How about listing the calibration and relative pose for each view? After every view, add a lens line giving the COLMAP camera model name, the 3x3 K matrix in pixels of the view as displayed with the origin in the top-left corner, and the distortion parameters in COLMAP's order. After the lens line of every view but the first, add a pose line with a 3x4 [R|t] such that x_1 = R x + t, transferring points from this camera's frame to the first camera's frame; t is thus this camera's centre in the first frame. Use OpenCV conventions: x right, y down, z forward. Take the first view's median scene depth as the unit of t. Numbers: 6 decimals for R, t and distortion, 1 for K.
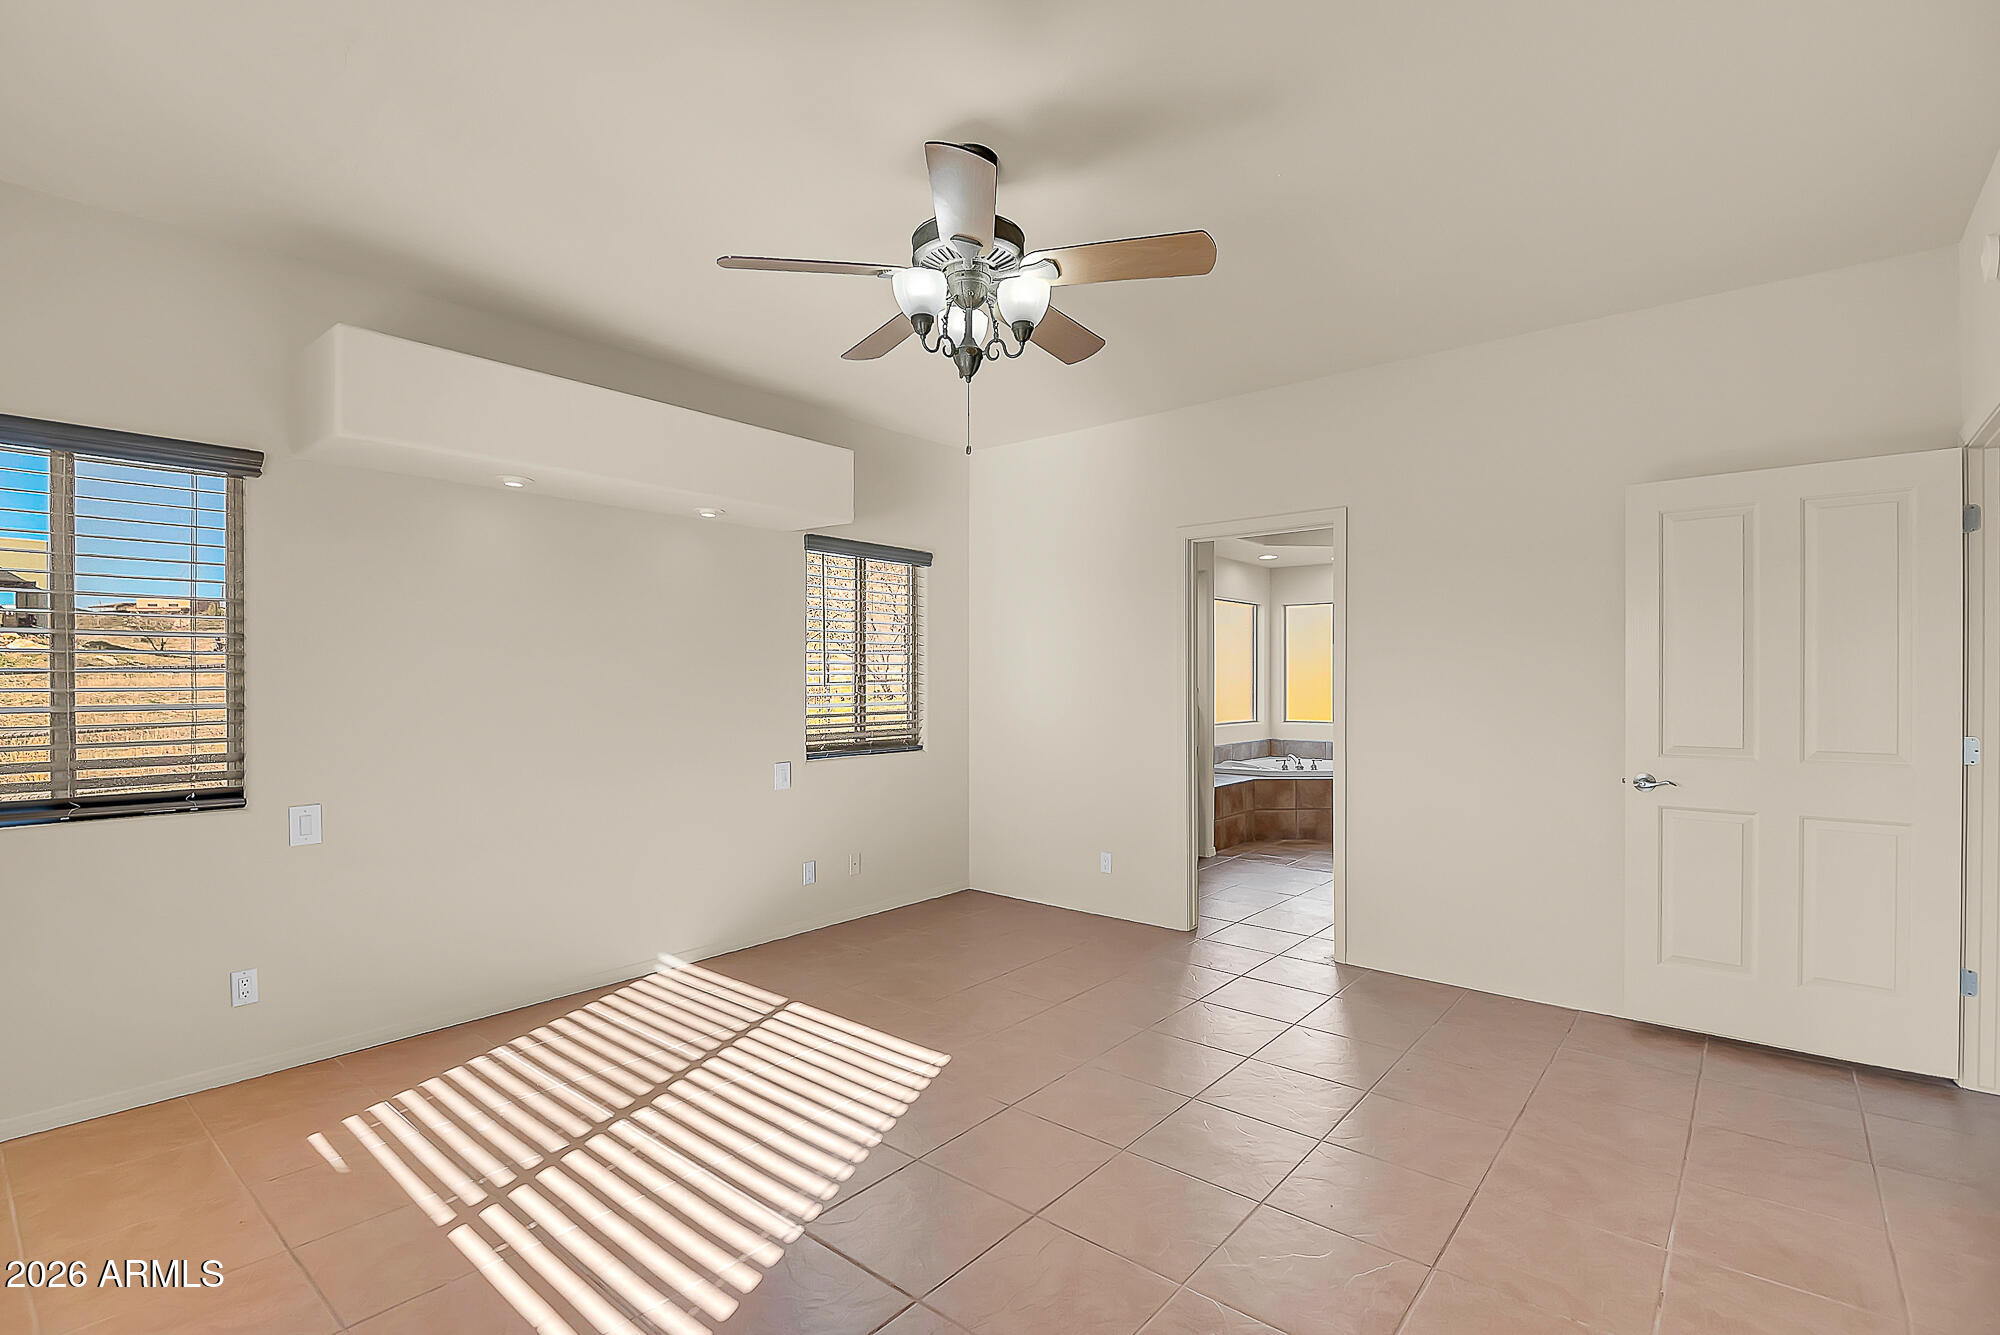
lens RADIAL K [[914.5, 0, 1000.0], [0, 914.5, 667.5], [0, 0, 1]] dist [0.022419, -0.023619]
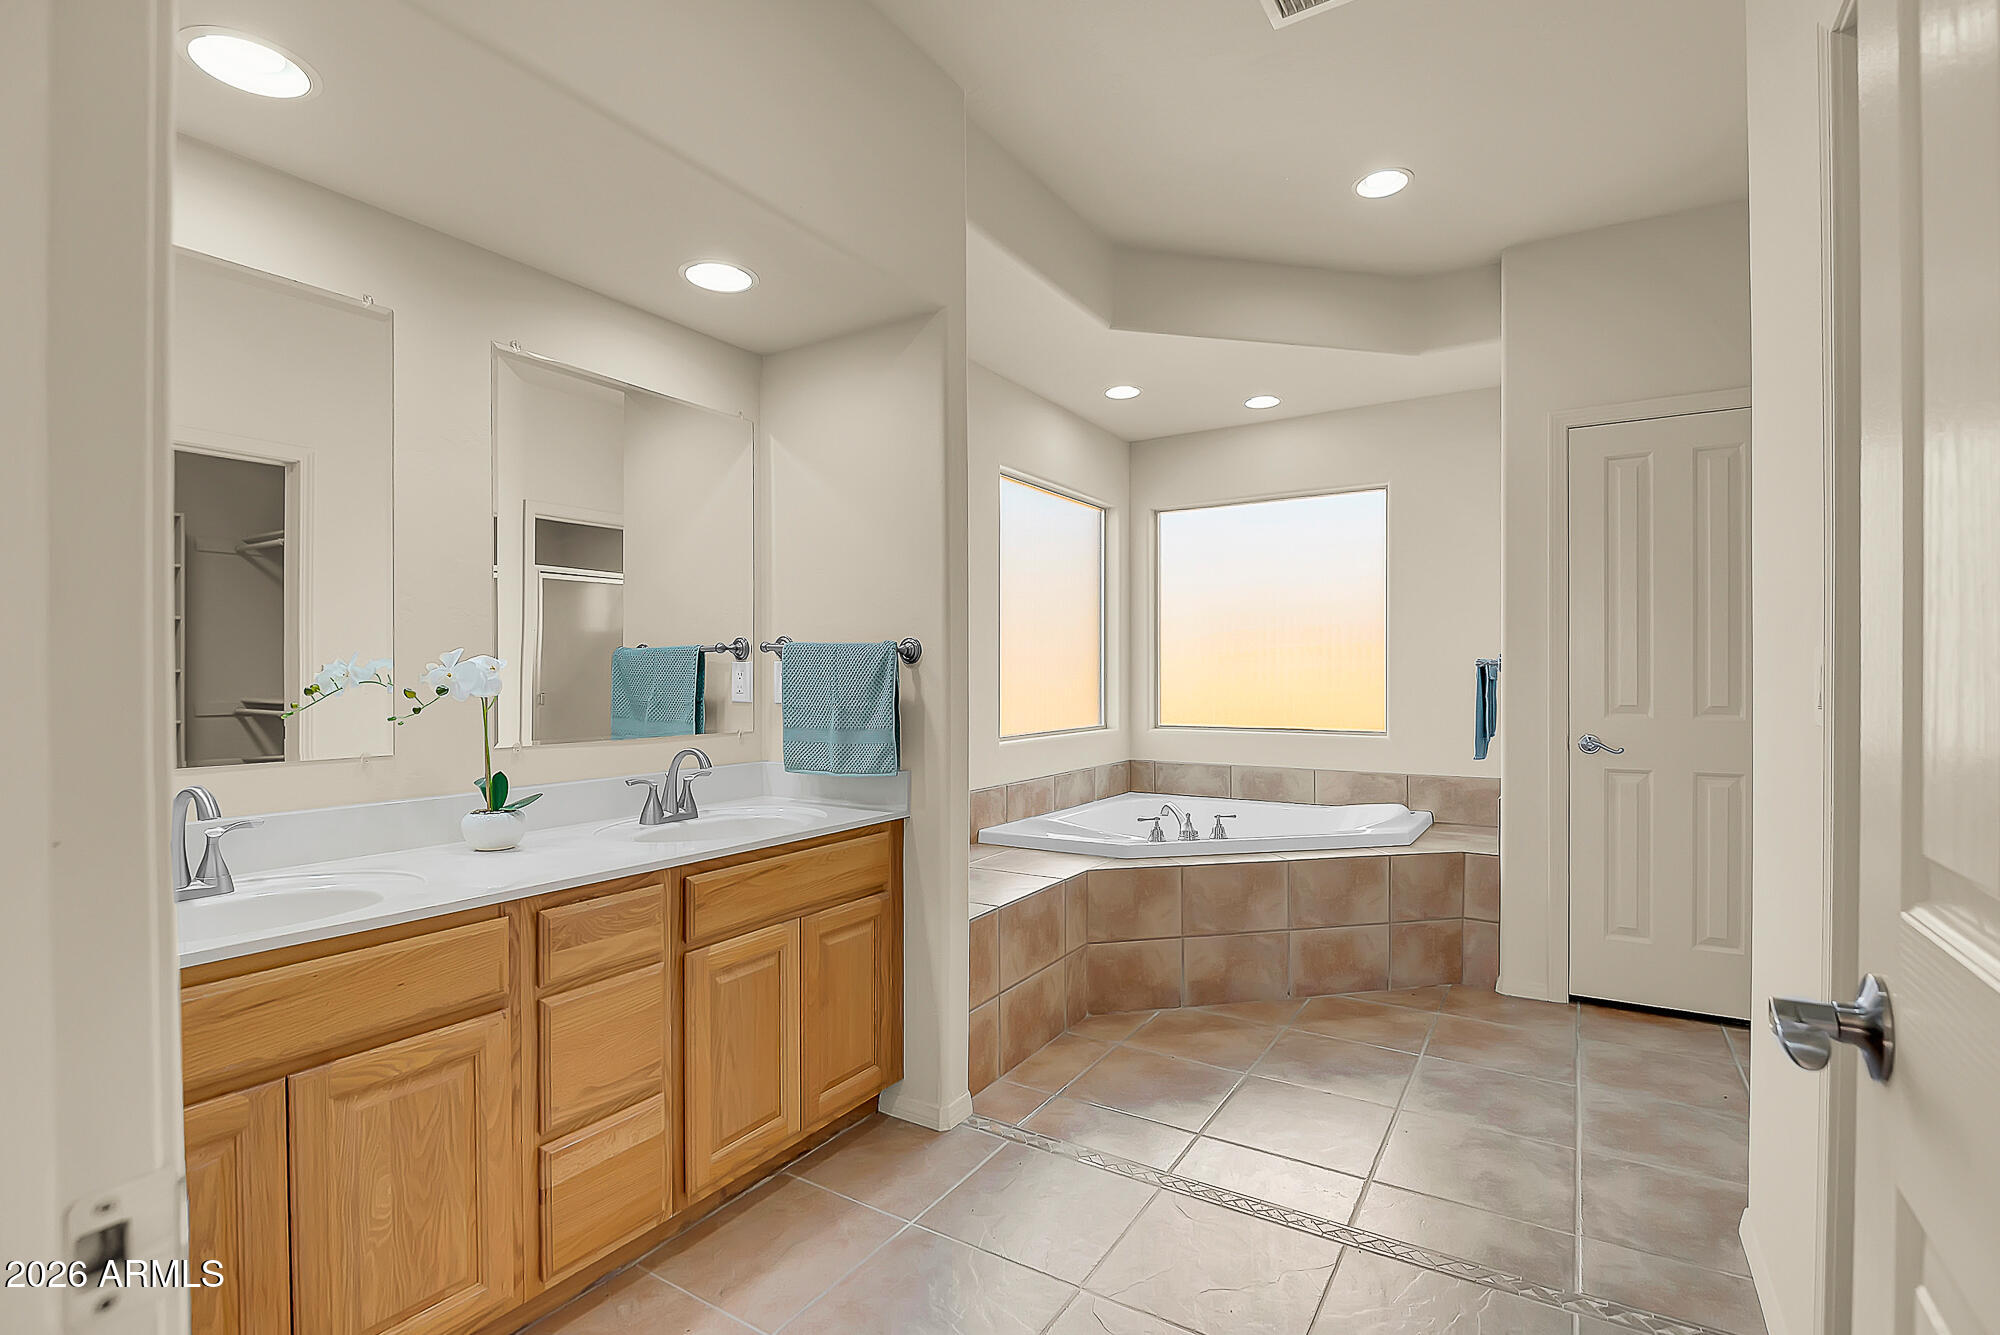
lens RADIAL K [[914.5, 0, 1000.0], [0, 914.5, 667.5], [0, 0, 1]] dist [0.022419, -0.023619]
pose [[0.991757, -0.009559, 0.127779, 0.178901], [0.007901, 0.999878, 0.013473, 0.021251], [-0.127892, -0.012352, 0.991711, 0.568968]]
